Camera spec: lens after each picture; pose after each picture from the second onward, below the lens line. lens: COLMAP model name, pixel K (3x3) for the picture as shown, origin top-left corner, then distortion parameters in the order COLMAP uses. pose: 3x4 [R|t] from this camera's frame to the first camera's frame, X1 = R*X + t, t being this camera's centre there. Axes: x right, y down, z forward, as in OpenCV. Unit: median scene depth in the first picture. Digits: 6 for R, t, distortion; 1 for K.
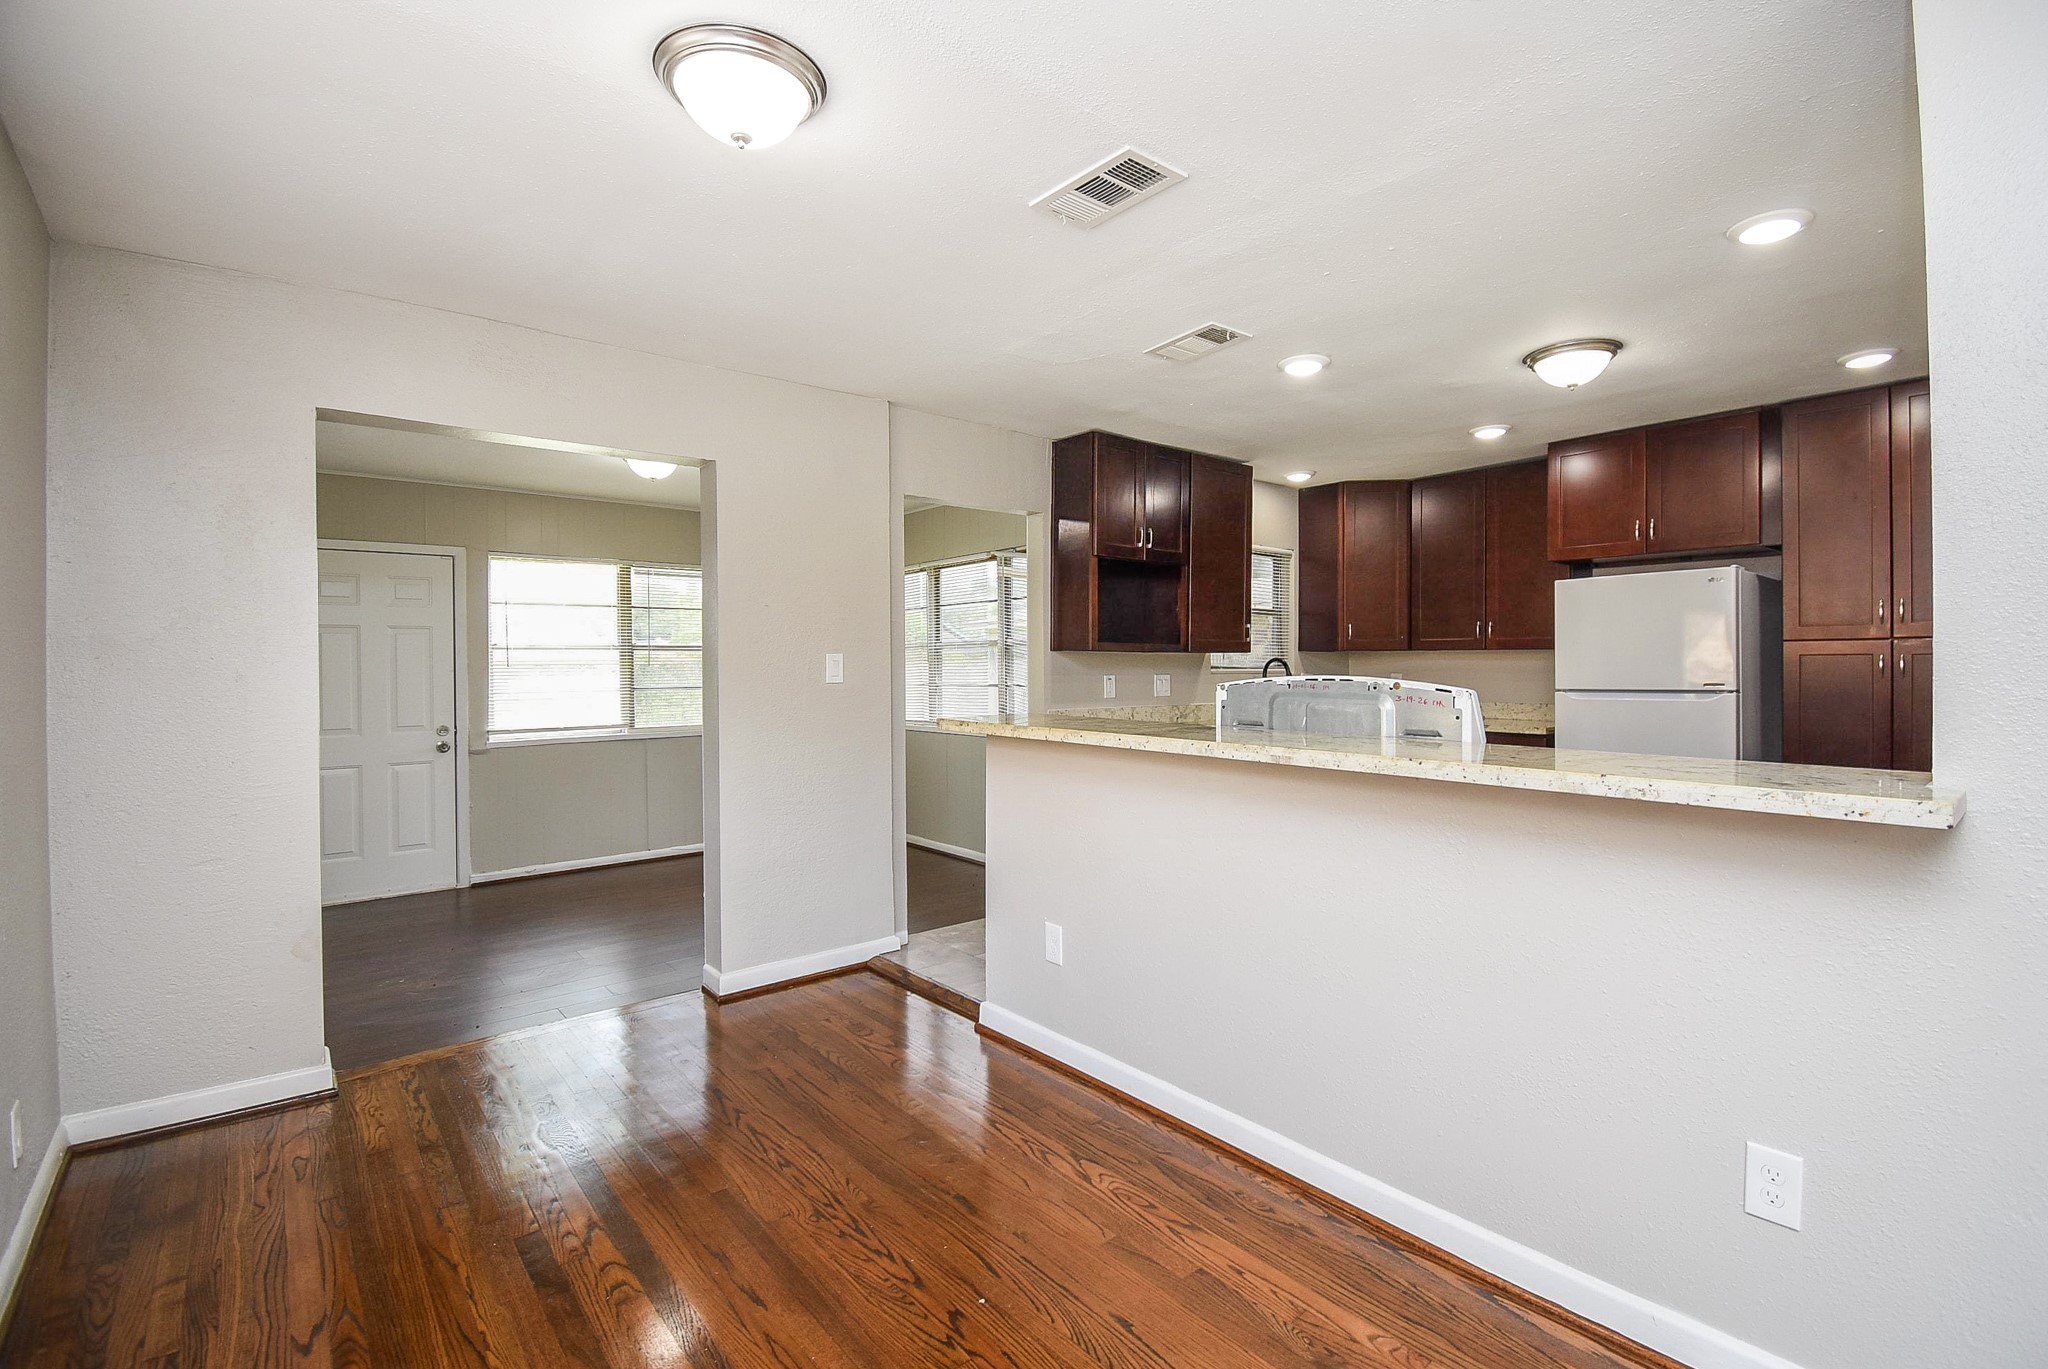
lens RADIAL K [[928.2, 0, 1023.5], [0, 928.2, 666.3], [0, 0, 1]] dist [0.029693, -0.028970]
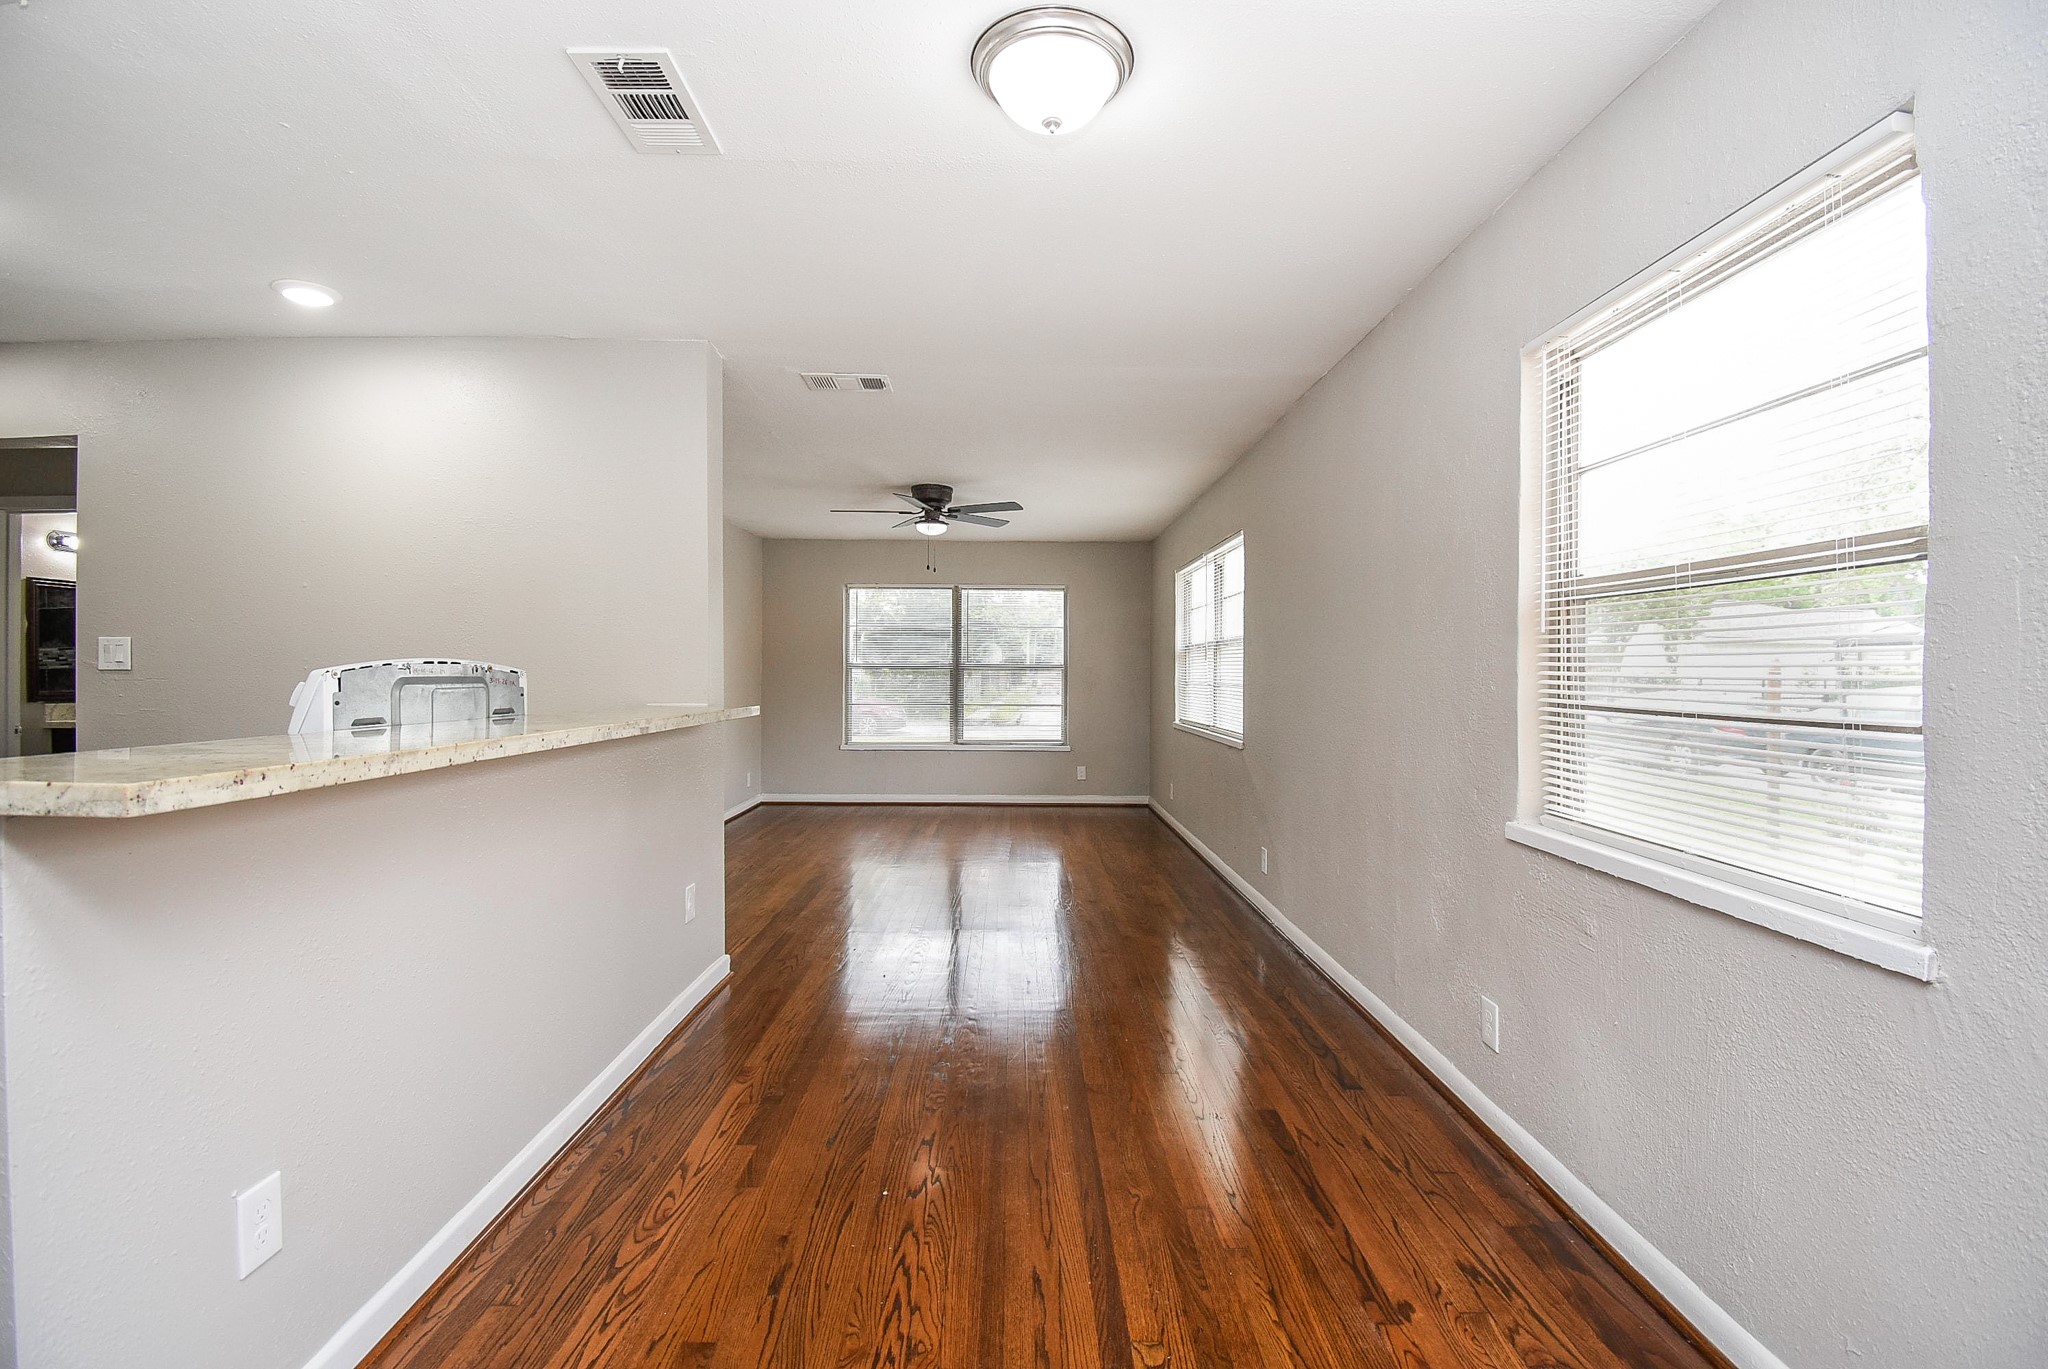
lens RADIAL K [[914.8, 0, 1032.8], [0, 914.8, 675.5], [0, 0, 1]] dist [0.026898, -0.027509]
pose [[-0.791927, 0.000402, 0.610616, -0.677840], [0.003421, 0.999987, 0.003779, 0.025140], [-0.610606, 0.005082, -0.791918, 1.368372]]
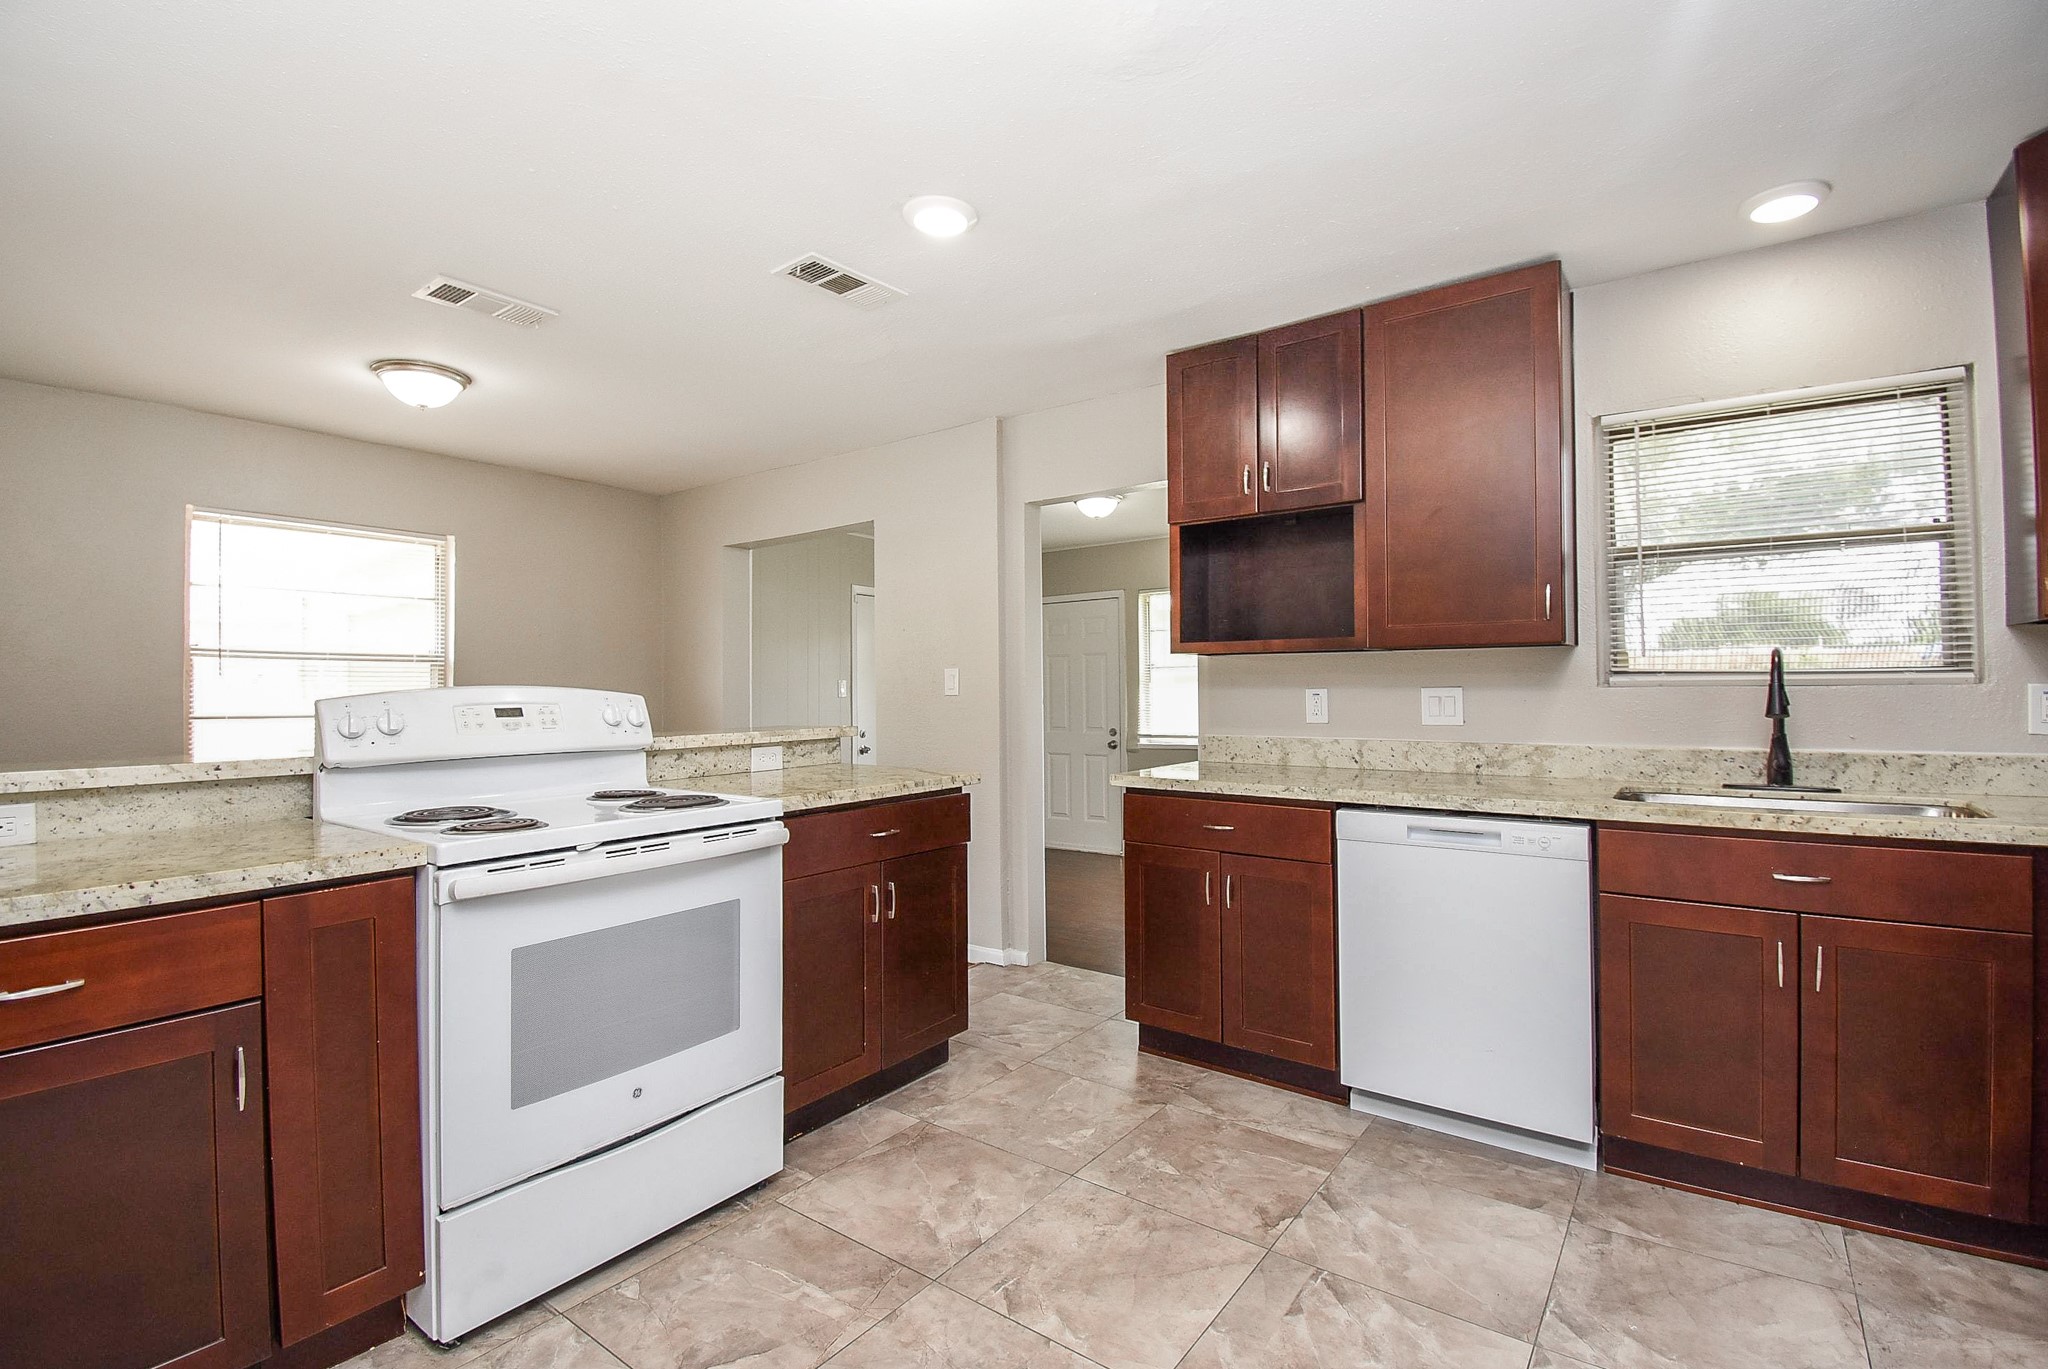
lens RADIAL K [[928.2, 0, 1023.5], [0, 928.2, 666.3], [0, 0, 1]] dist [0.029693, -0.028970]
pose [[0.256834, -0.024482, -0.966145, 1.390169], [0.006067, 0.999700, -0.023719, 0.016519], [0.966436, 0.000230, 0.256906, 1.278976]]
